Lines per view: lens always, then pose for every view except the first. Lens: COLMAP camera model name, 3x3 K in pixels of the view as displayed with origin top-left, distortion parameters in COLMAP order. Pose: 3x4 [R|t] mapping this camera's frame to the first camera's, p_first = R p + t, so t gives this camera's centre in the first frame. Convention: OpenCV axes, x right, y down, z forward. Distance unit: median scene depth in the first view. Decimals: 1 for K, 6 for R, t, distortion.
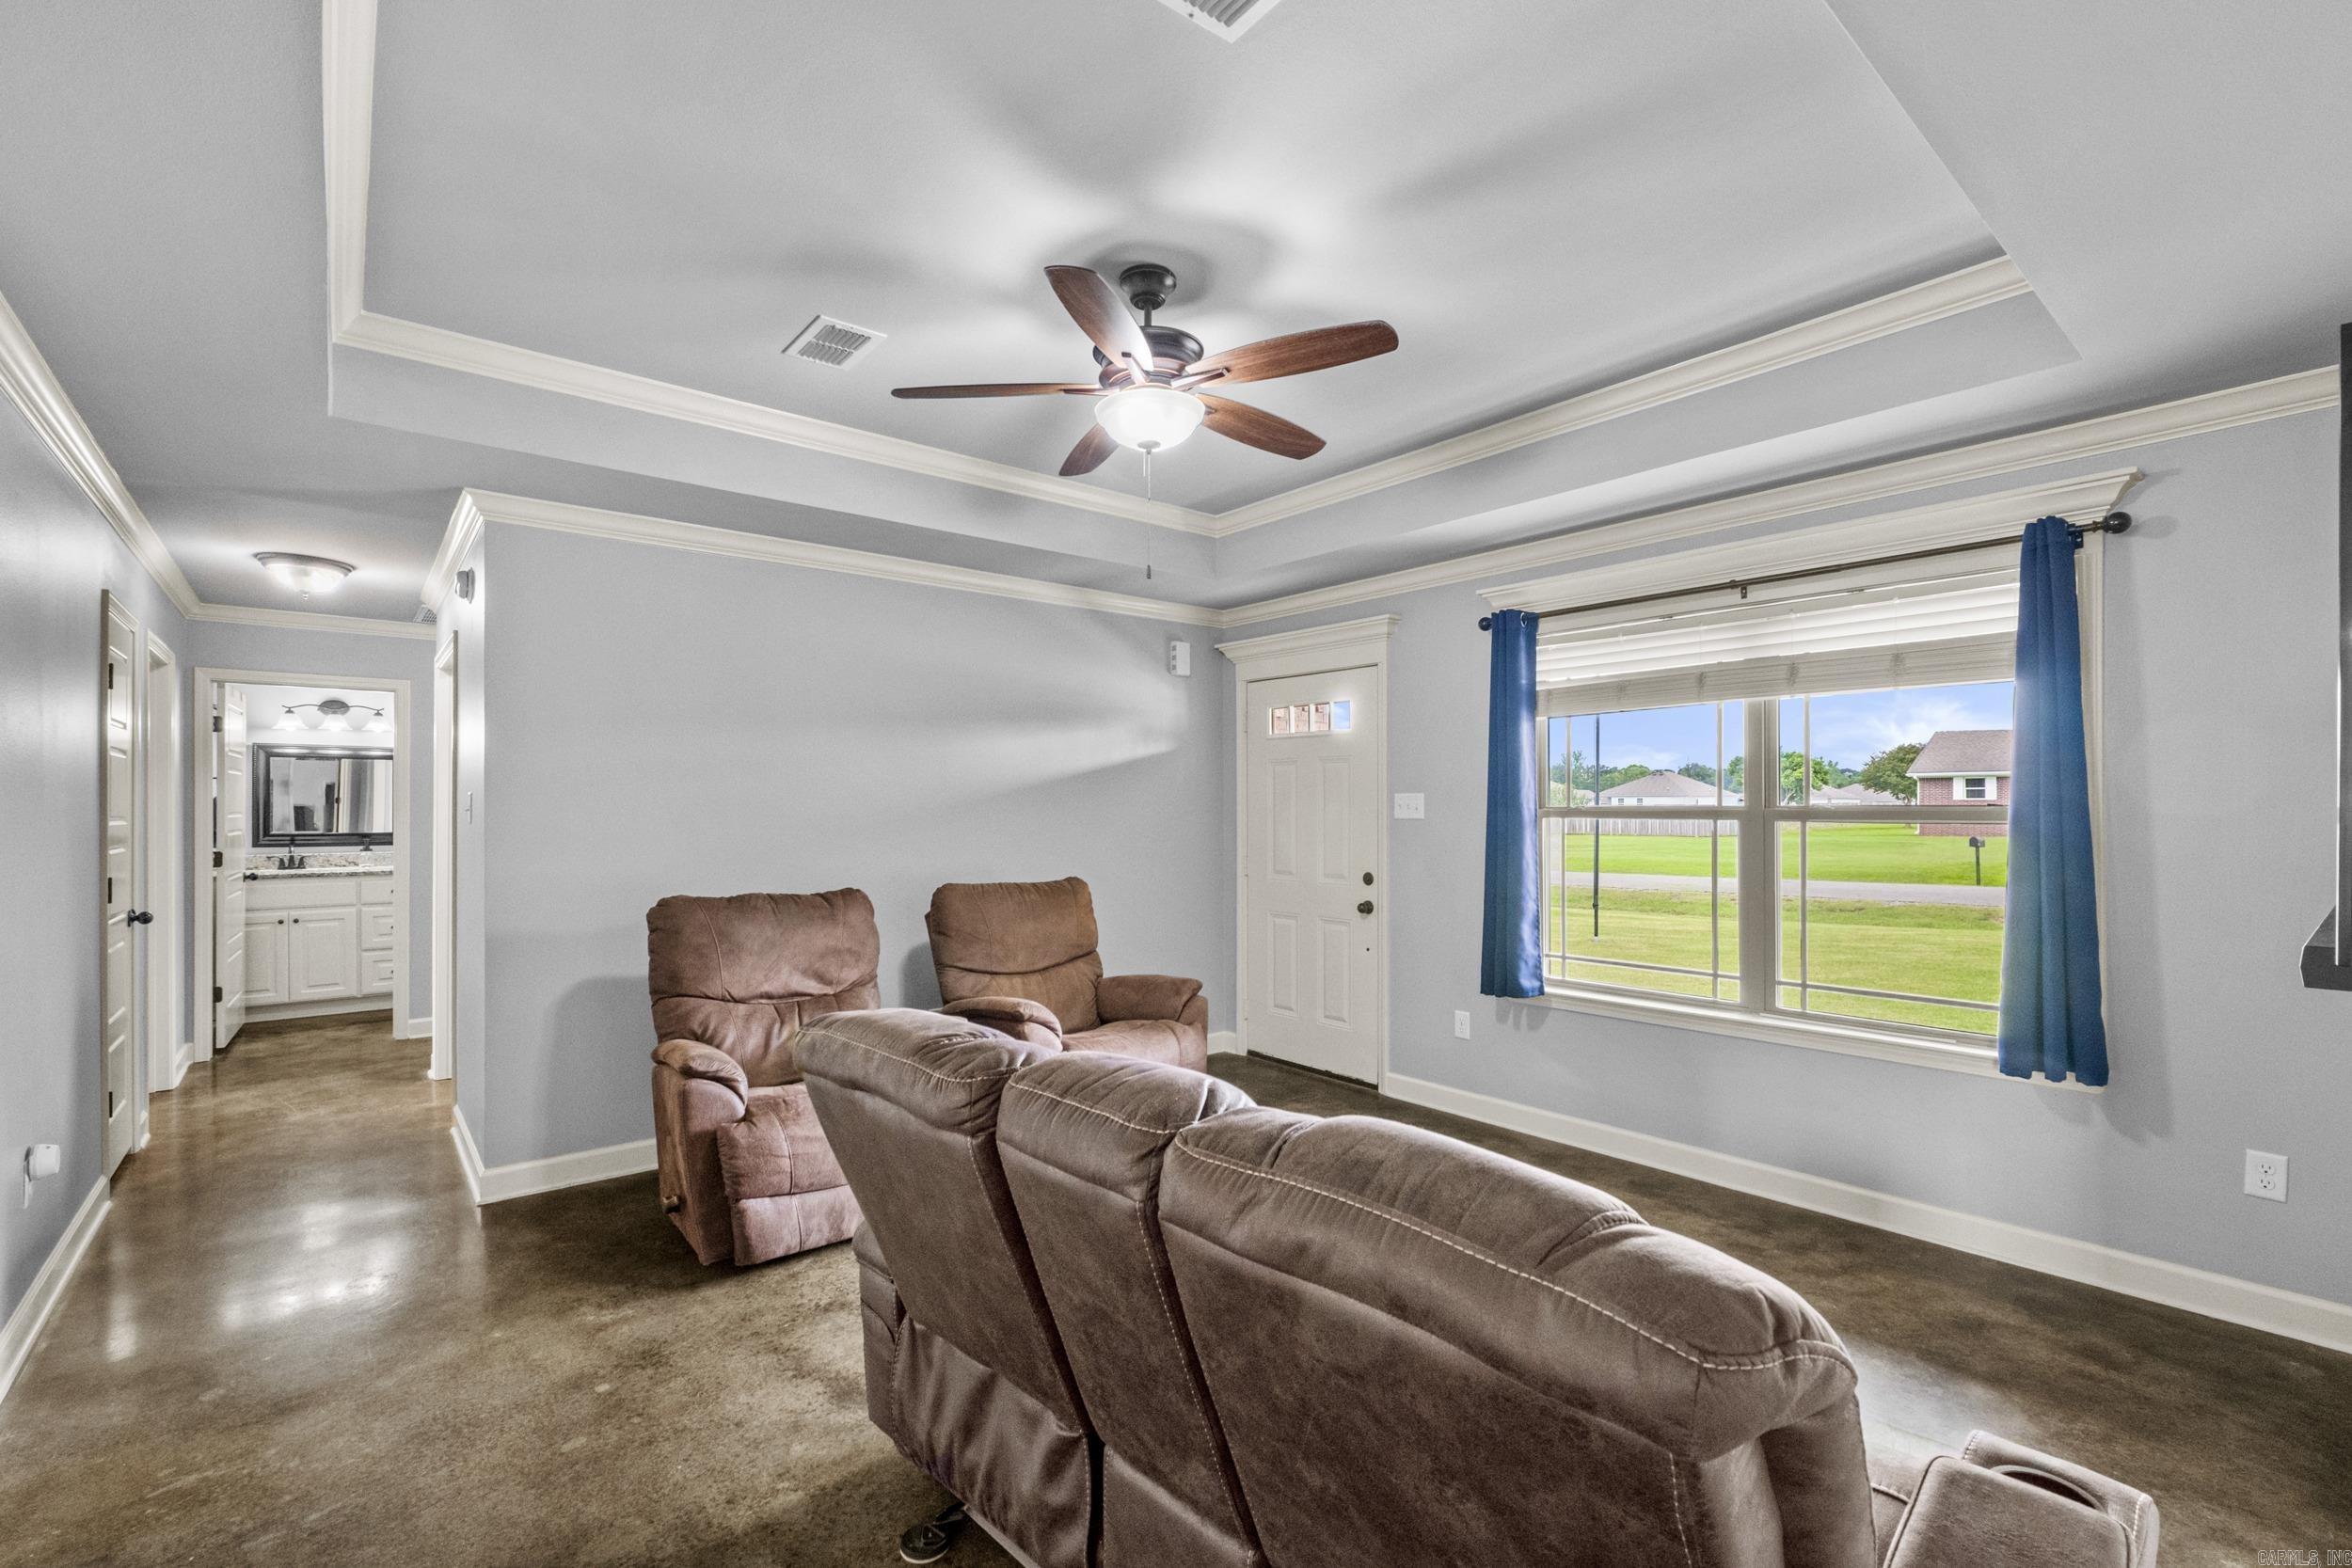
lens RADIAL K [[1023.7, 0, 1161.4], [0, 1023.7, 798.8], [0, 0, 1]] dist [-0.003051, -0.000100]
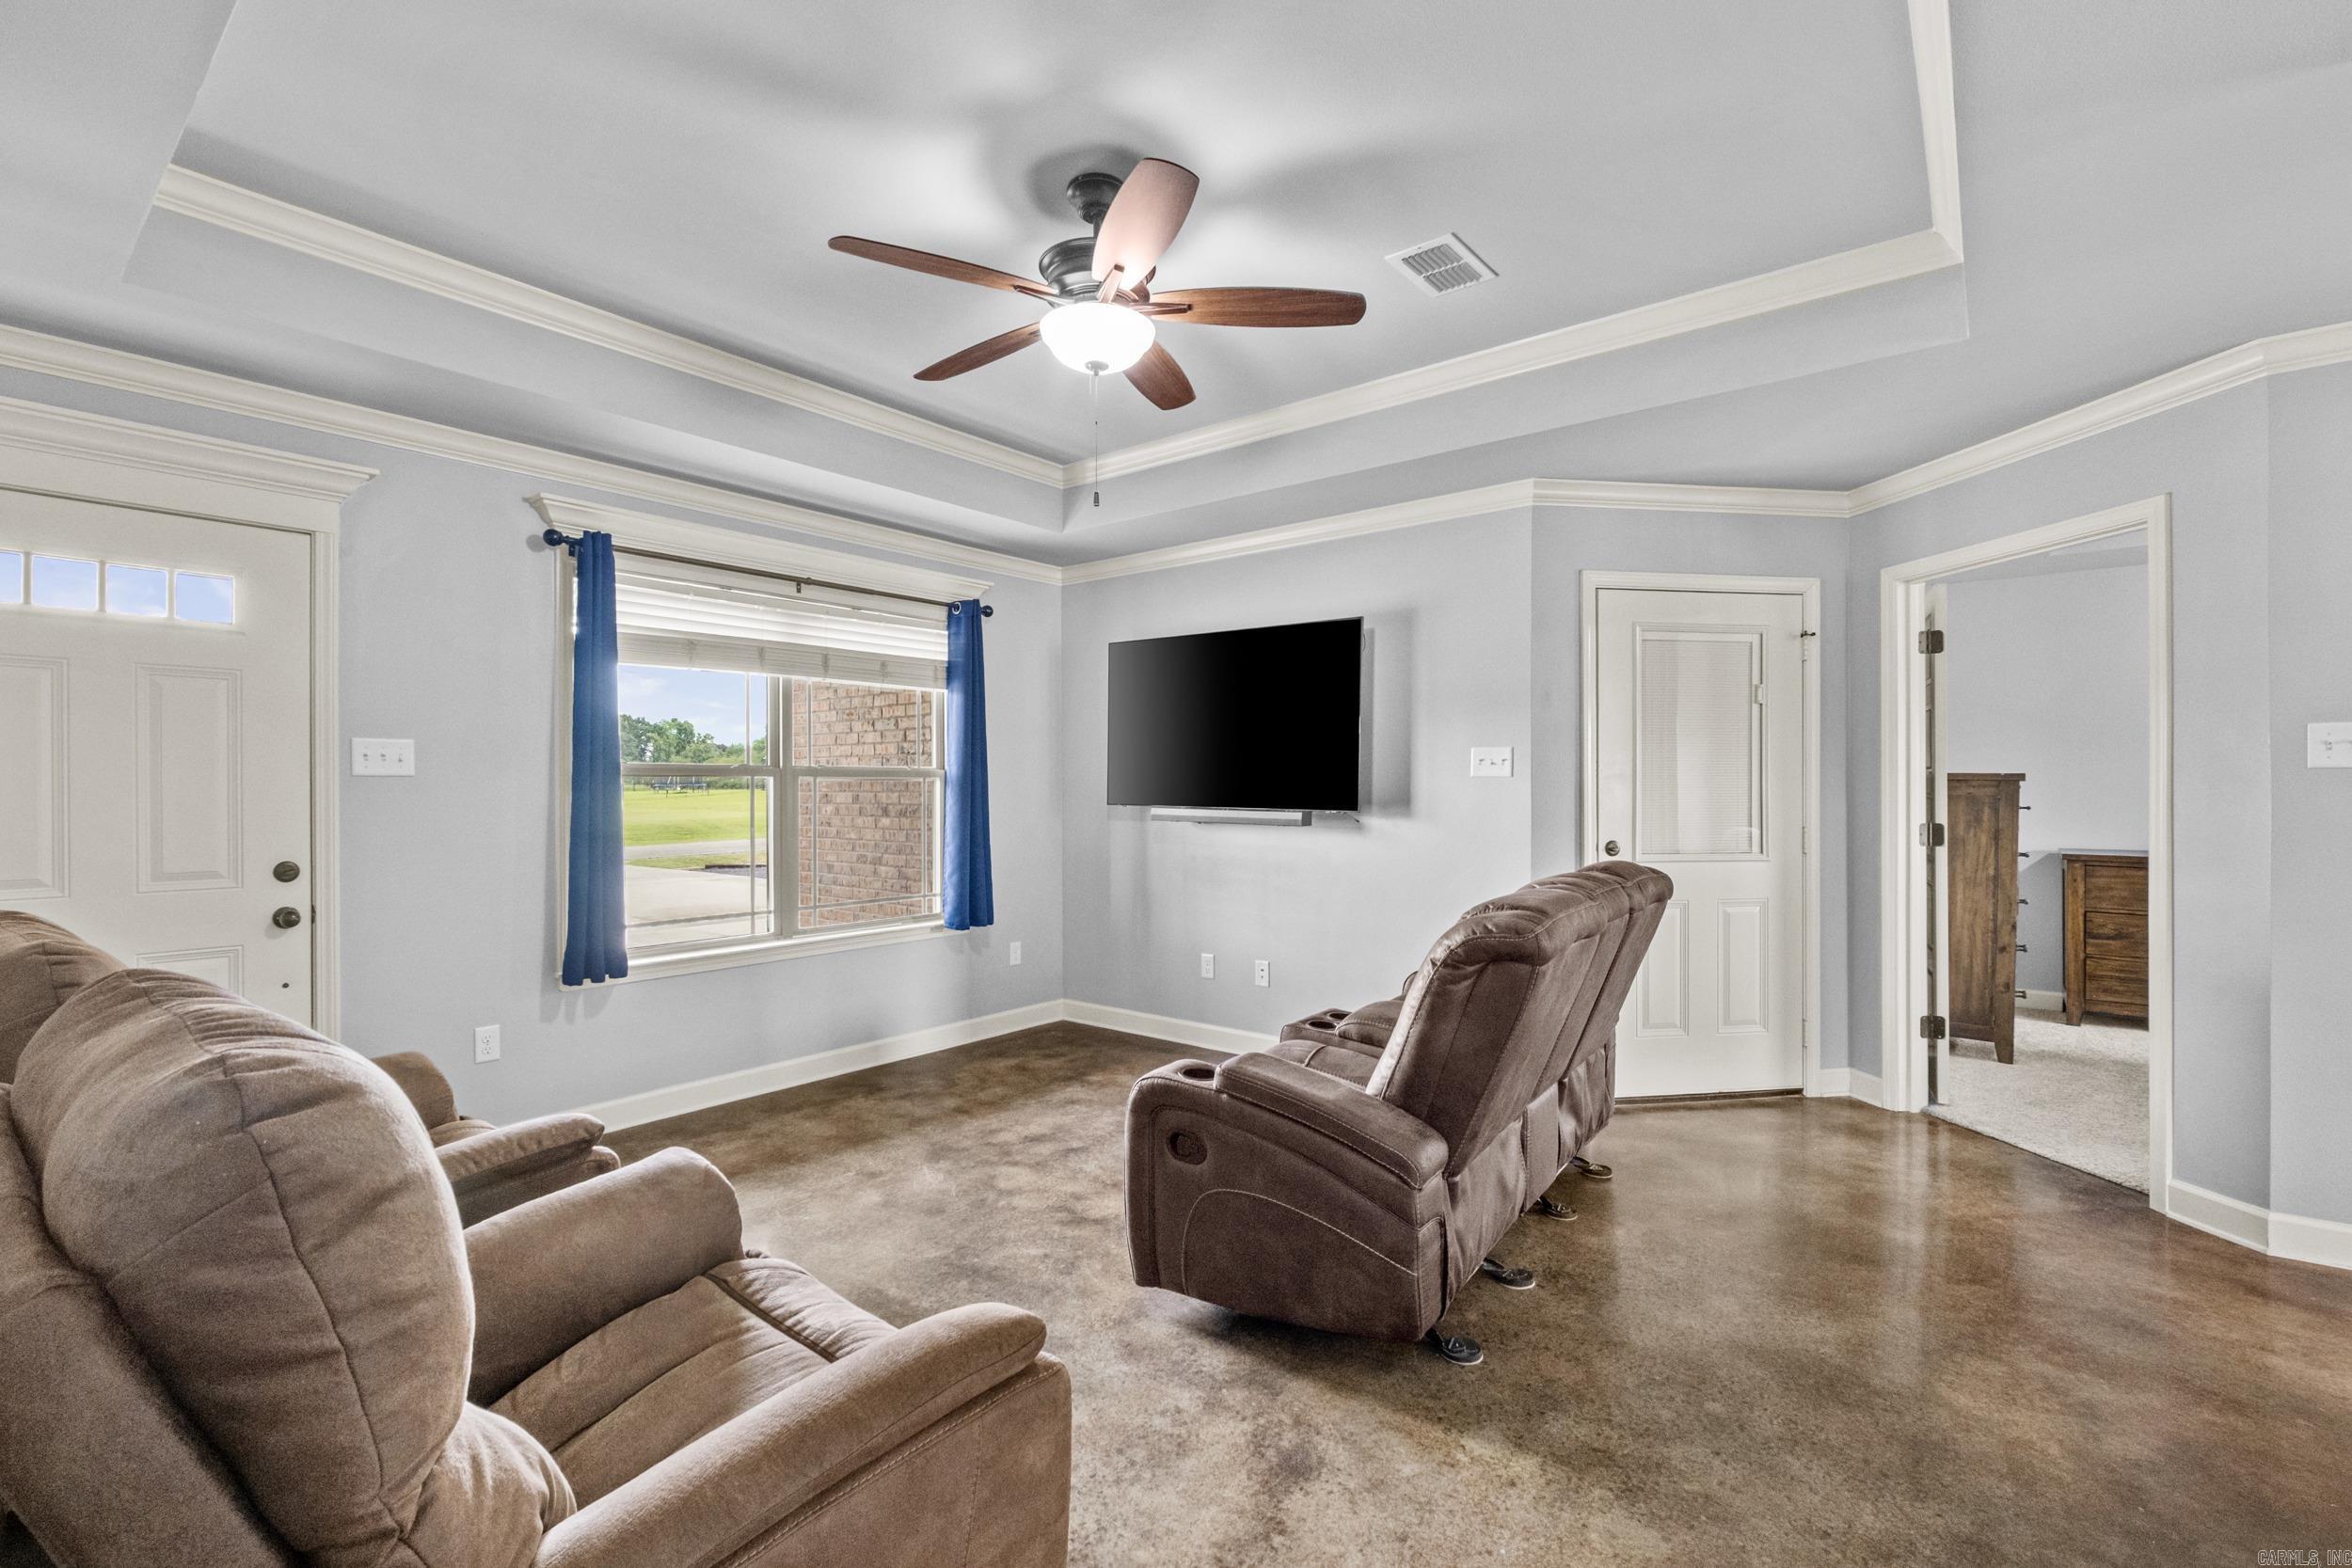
lens RADIAL K [[1032.6, 0, 1146.8], [0, 1032.6, 785.3], [0, 0, 1]] dist [-0.000477, -0.000018]
pose [[-0.192067, 0.005582, 0.981366, -0.804323], [-0.004985, 0.999965, -0.006663, 0.042448], [-0.981369, -0.006172, -0.192033, 0.949746]]
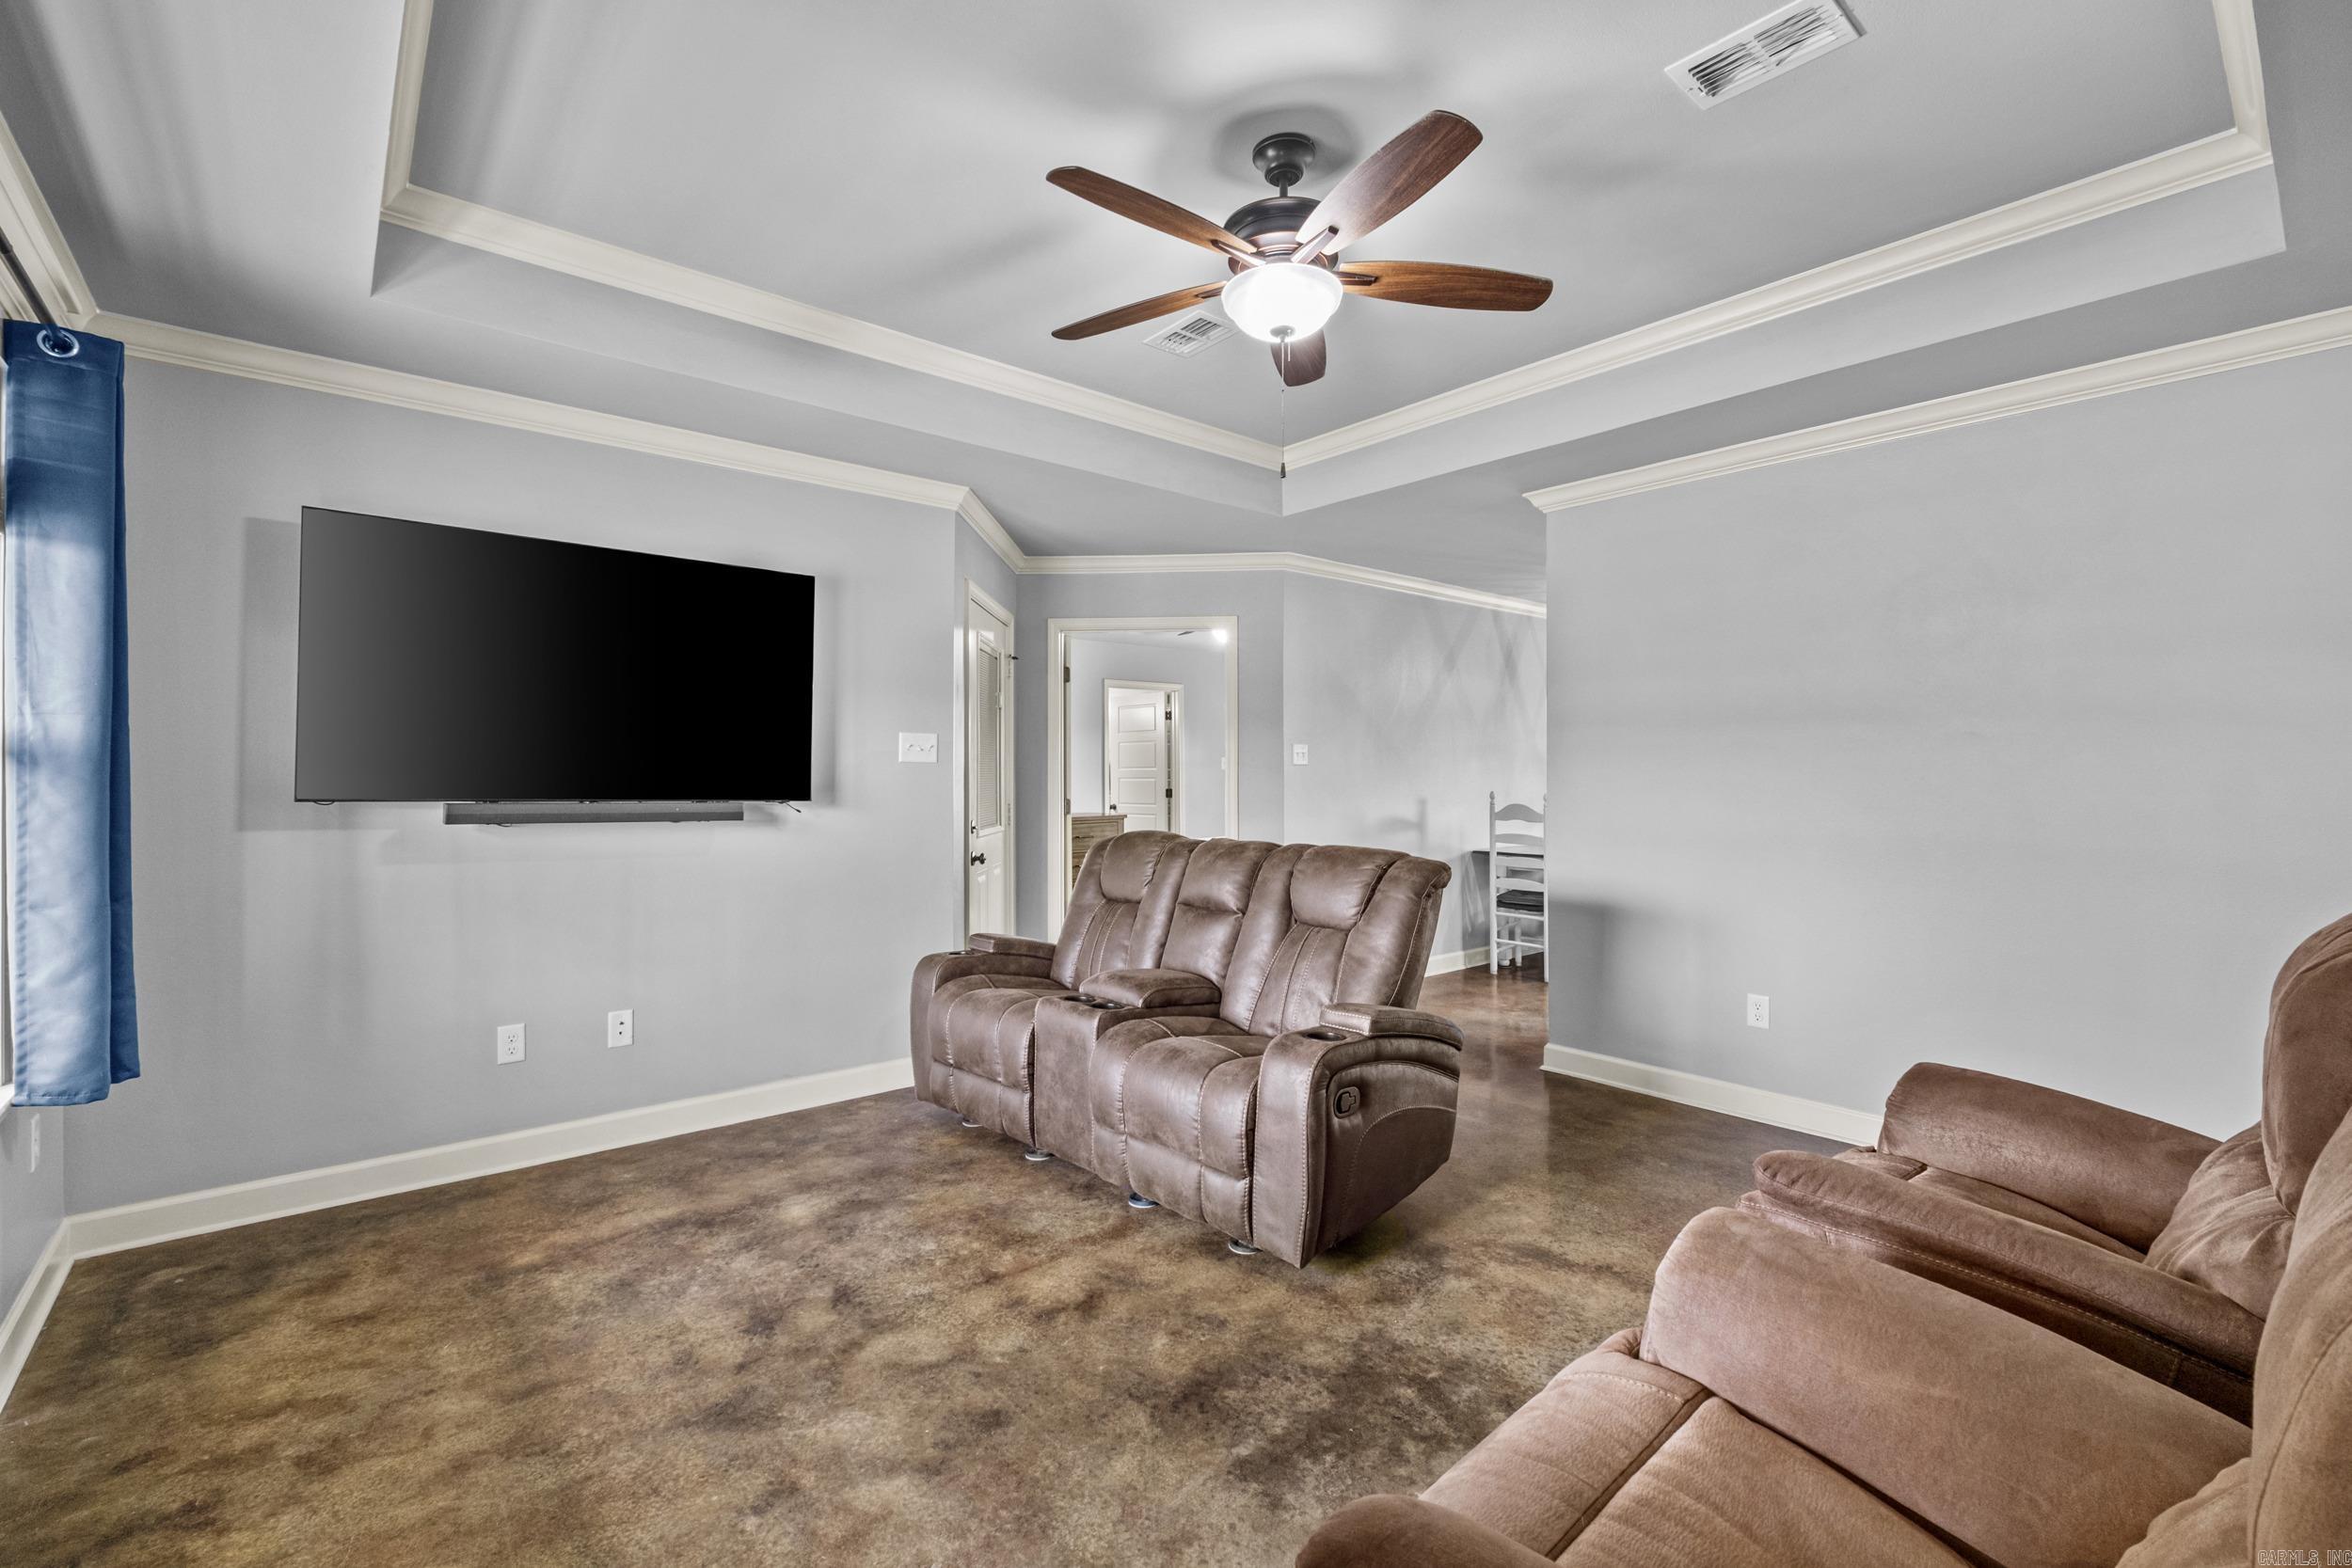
lens RADIAL K [[1024.5, 0, 1165.5], [0, 1024.5, 769.4], [0, 0, 1]] dist [-0.002912, -0.000587]
pose [[-0.999904, 0.000432, -0.013851, 0.090638], [0.000611, 0.999917, -0.012906, 0.046591], [0.013844, -0.012913, -0.999821, 1.591853]]
